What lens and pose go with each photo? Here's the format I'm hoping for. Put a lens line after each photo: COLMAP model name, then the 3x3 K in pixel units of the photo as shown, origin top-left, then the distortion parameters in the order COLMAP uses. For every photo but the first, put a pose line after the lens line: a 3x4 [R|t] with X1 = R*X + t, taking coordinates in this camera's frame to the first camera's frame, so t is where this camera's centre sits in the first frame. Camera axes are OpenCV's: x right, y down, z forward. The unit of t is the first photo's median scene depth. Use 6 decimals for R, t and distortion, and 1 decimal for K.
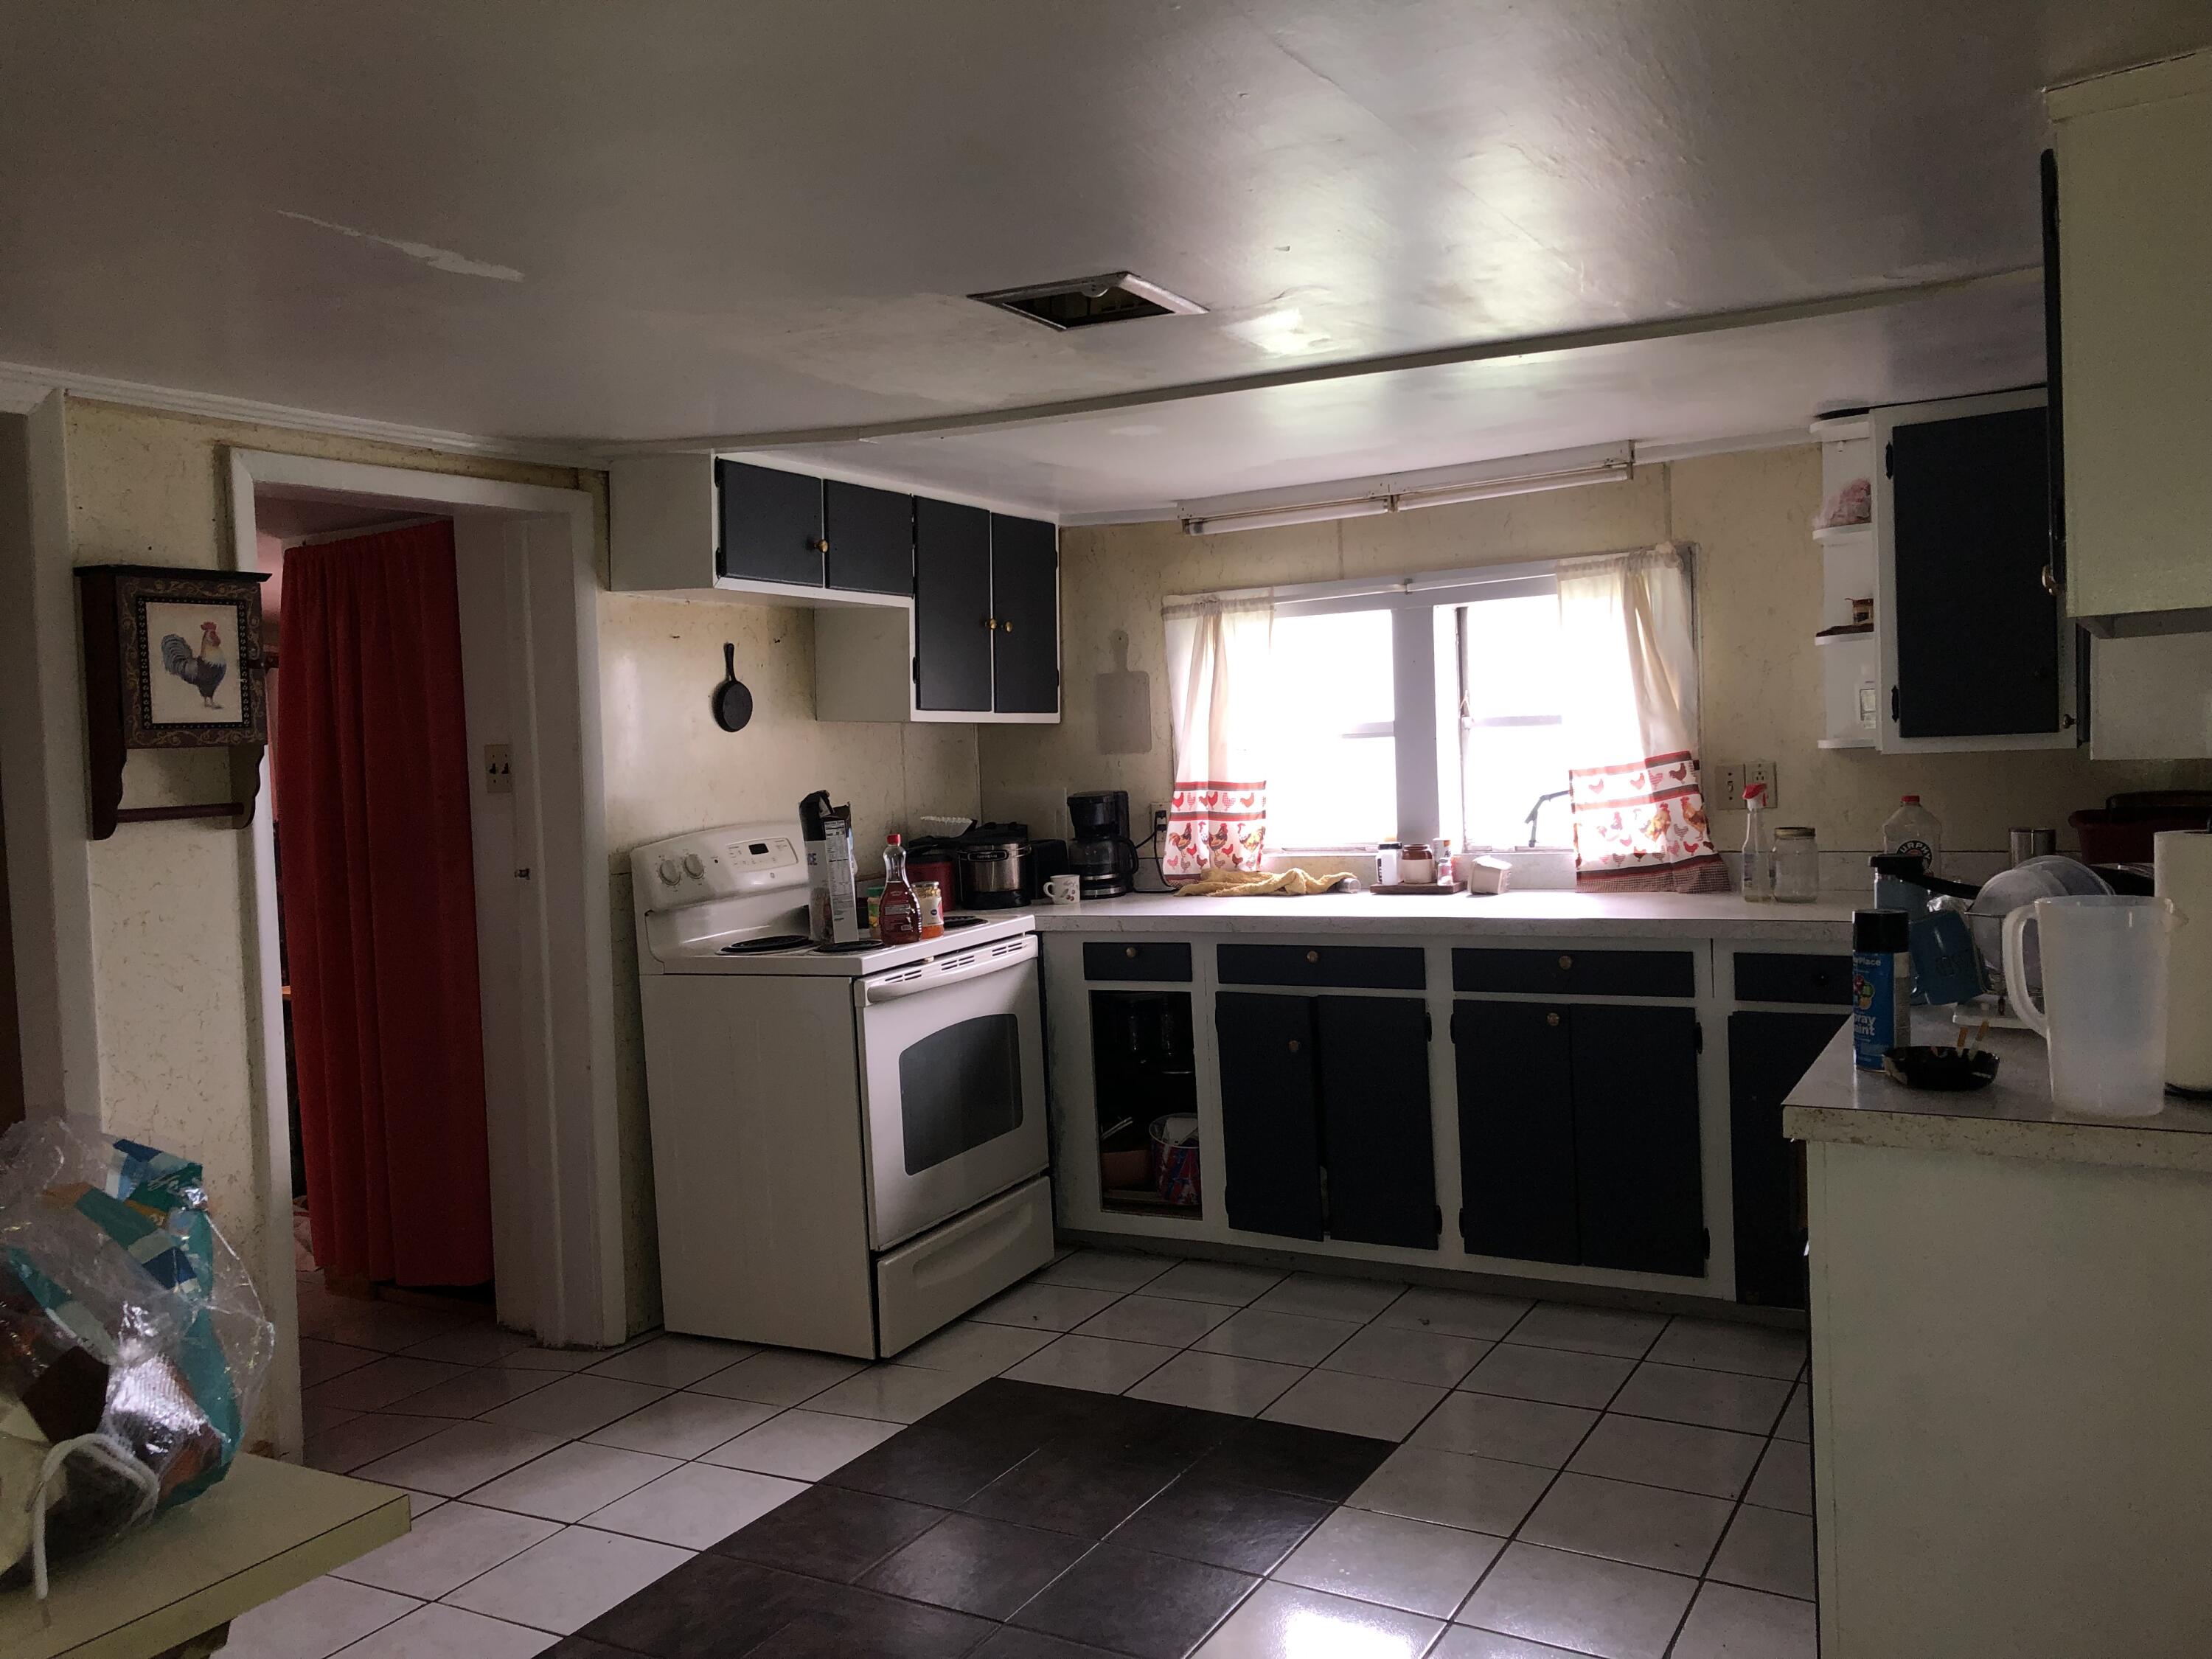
lens RADIAL K [[1796.6, 0, 1109.3], [0, 1796.6, 784.6], [0, 0, 1]] dist [0.148309, -0.297910]
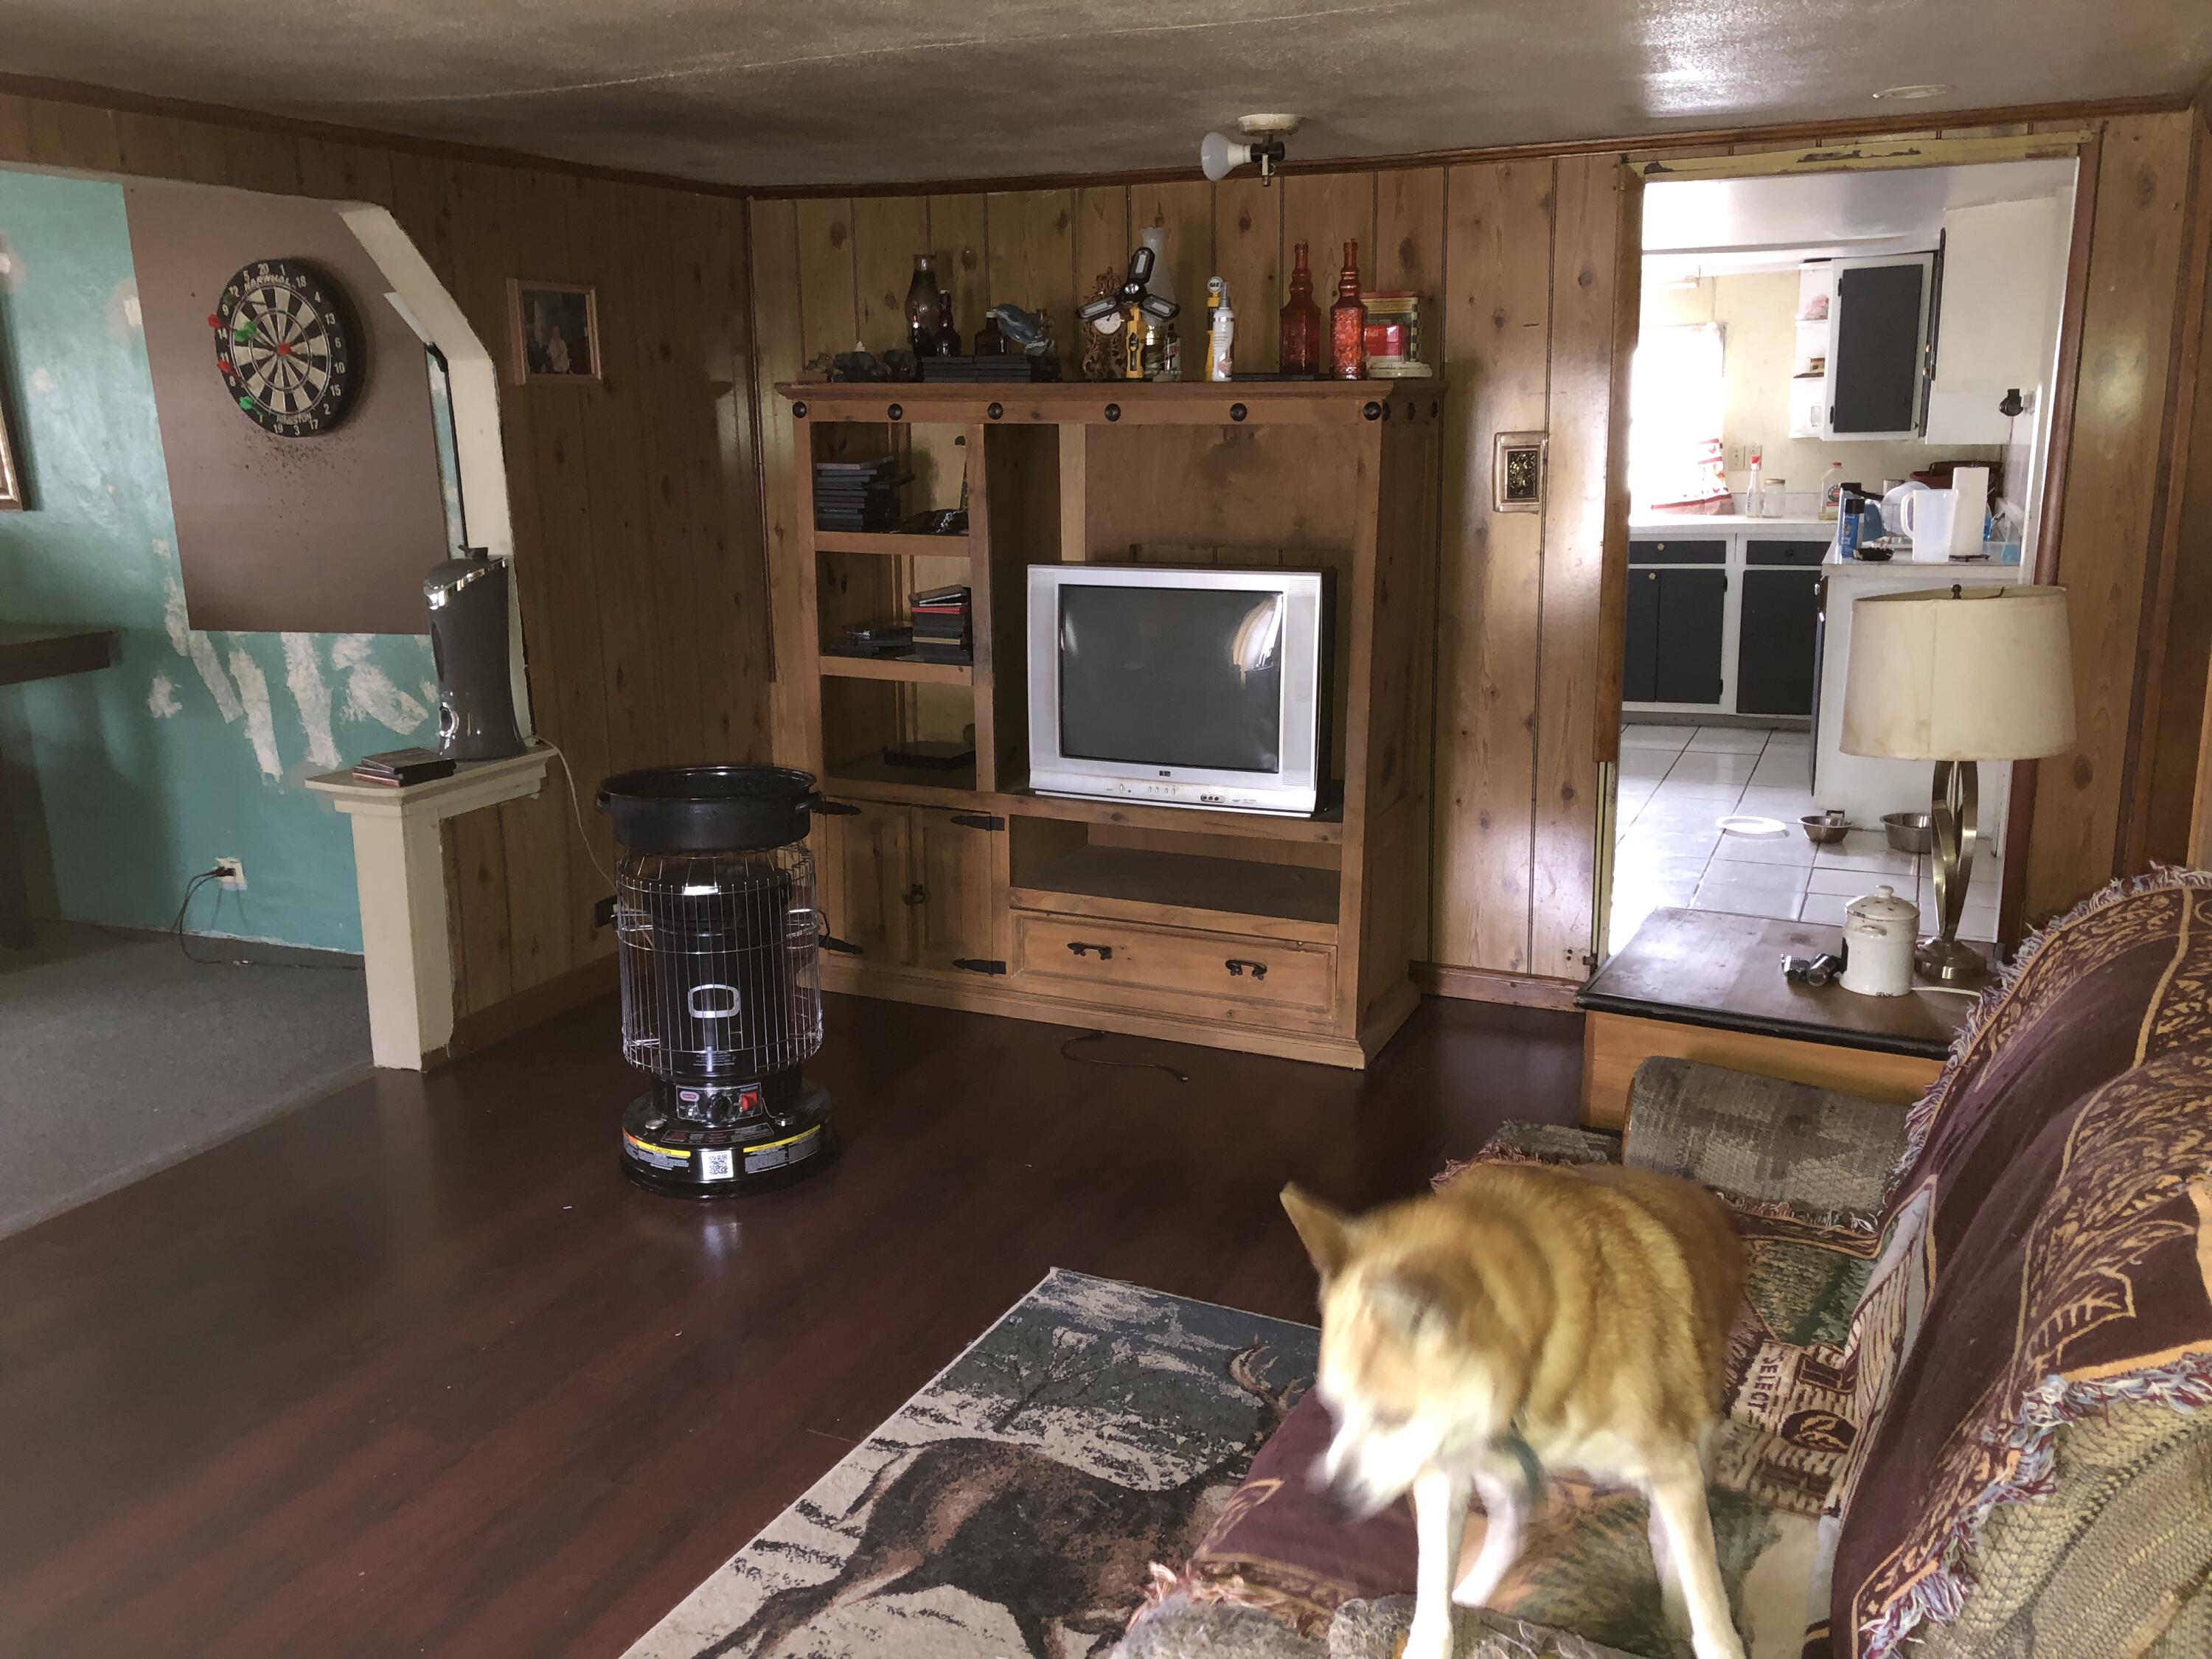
lens RADIAL K [[1809.8, 0, 1102.9], [0, 1809.8, 772.3], [0, 0, 1]] dist [0.048859, -0.048504]
pose [[0.995973, -0.001313, 0.089644, -0.521199], [-0.013785, 0.985759, 0.167596, 0.016397], [-0.088588, -0.168157, 0.981772, -0.910727]]
